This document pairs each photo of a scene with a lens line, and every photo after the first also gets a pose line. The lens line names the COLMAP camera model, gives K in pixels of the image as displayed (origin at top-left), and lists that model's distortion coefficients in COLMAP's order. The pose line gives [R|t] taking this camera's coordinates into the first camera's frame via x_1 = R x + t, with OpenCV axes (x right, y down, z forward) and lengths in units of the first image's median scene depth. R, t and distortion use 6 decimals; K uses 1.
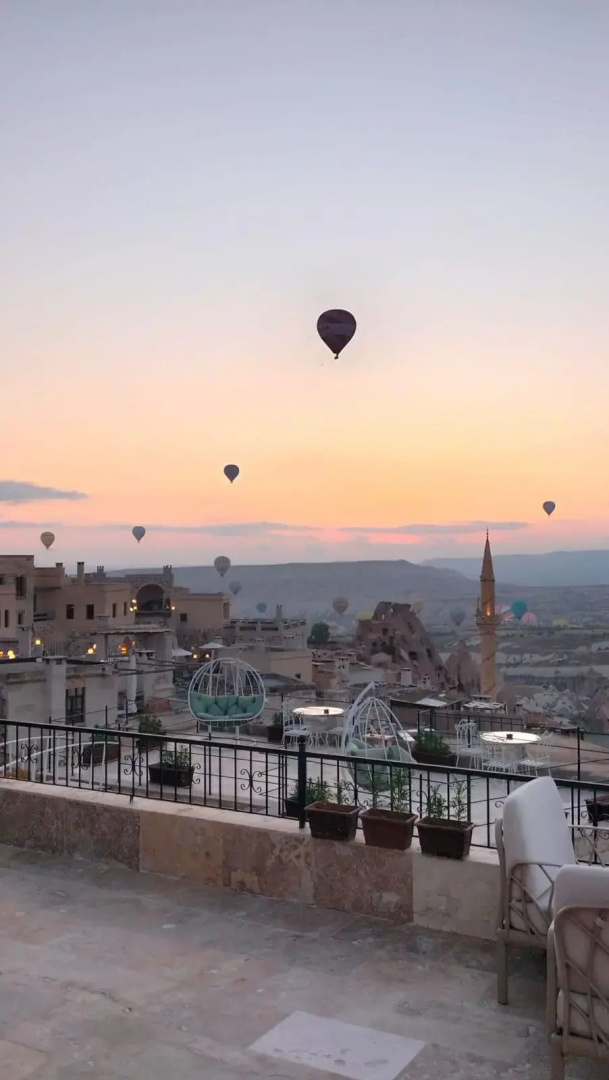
lens RADIAL K [[1024.0, 0, 304.5], [0, 1024.0, 540.0], [0, 0, 1]] dist [0.115121, -0.002079]
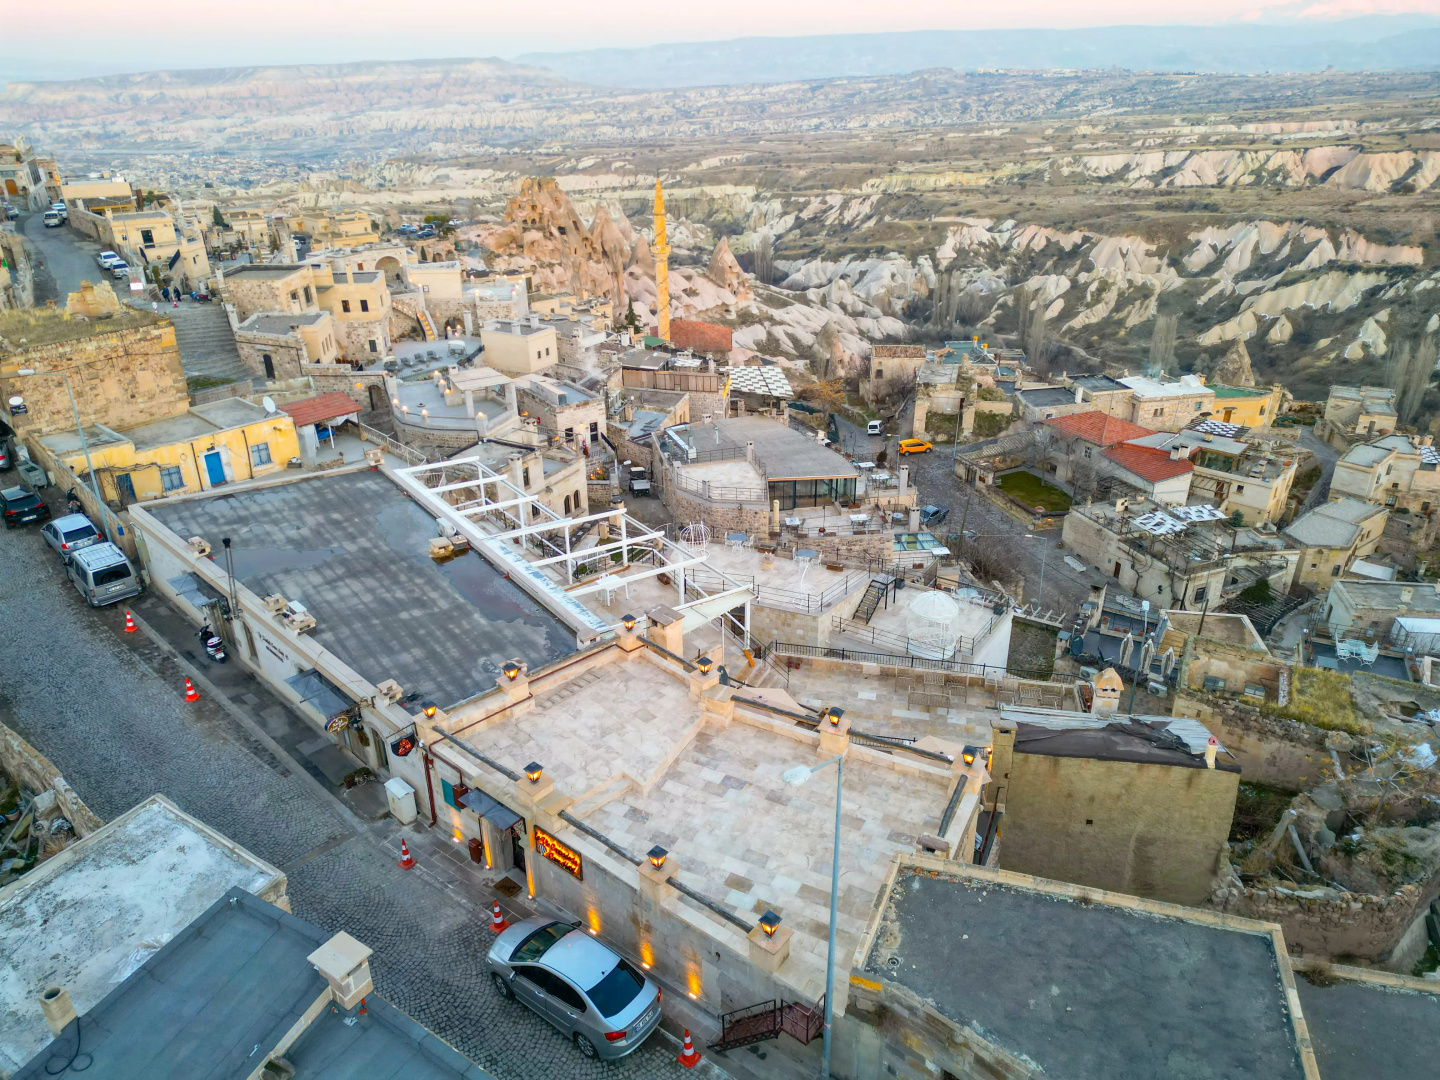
lens RADIAL K [[1012.1, 0, 720.0], [0, 1012.1, 540.0], [0, 0, 1]] dist [0.084261, -0.068883]
pose [[0.957157, -0.131860, 0.257805, -0.175579], [0.002175, 0.893552, 0.448953, -0.251918], [-0.289562, -0.429158, 0.855557, -0.297382]]
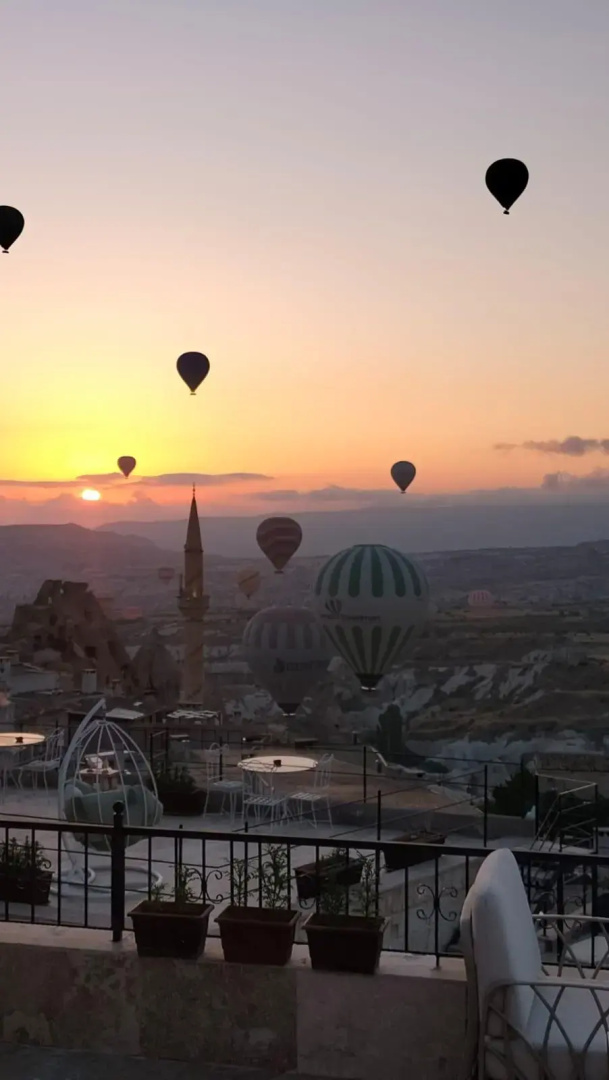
lens RADIAL K [[1356.4, 0, 304.5], [0, 1356.4, 540.0], [0, 0, 1]] dist [0.121774, -0.018505]
pose [[0.965410, -0.000364, 0.260735, -0.008709], [-0.007887, 0.999501, 0.030598, -0.000574], [-0.260616, -0.031596, 0.964925, 0.009135]]
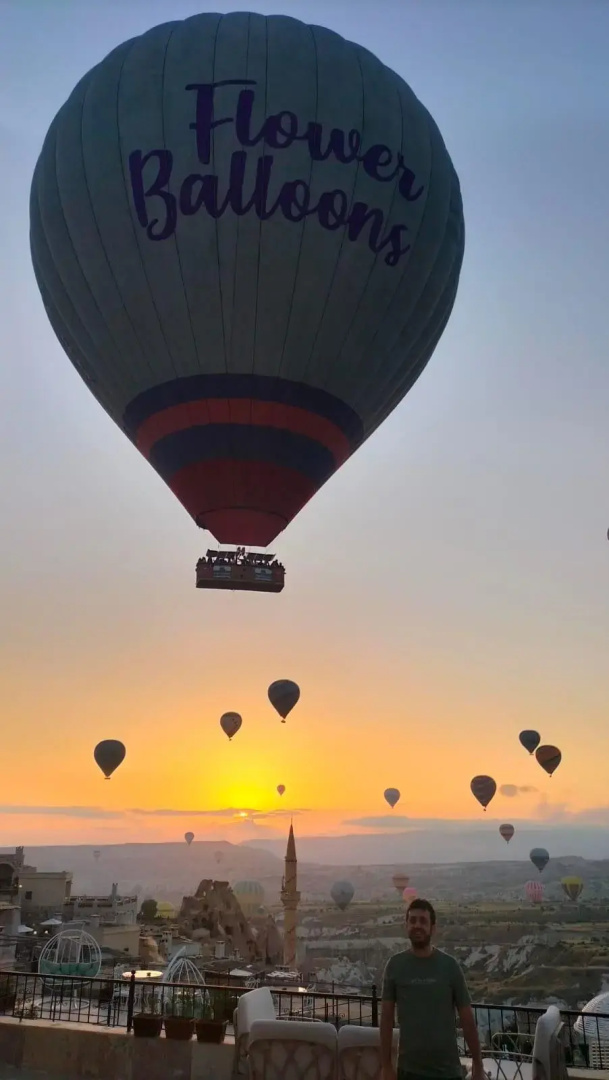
lens RADIAL K [[810.4, 0, 304.5], [0, 810.4, 540.0], [0, 0, 1]] dist [0.021602, -0.004042]
pose [[0.982429, 0.074092, 0.171297, -0.000620], [-0.013608, 0.943817, -0.330189, -0.003160], [-0.186137, 0.322057, 0.928242, -0.040836]]
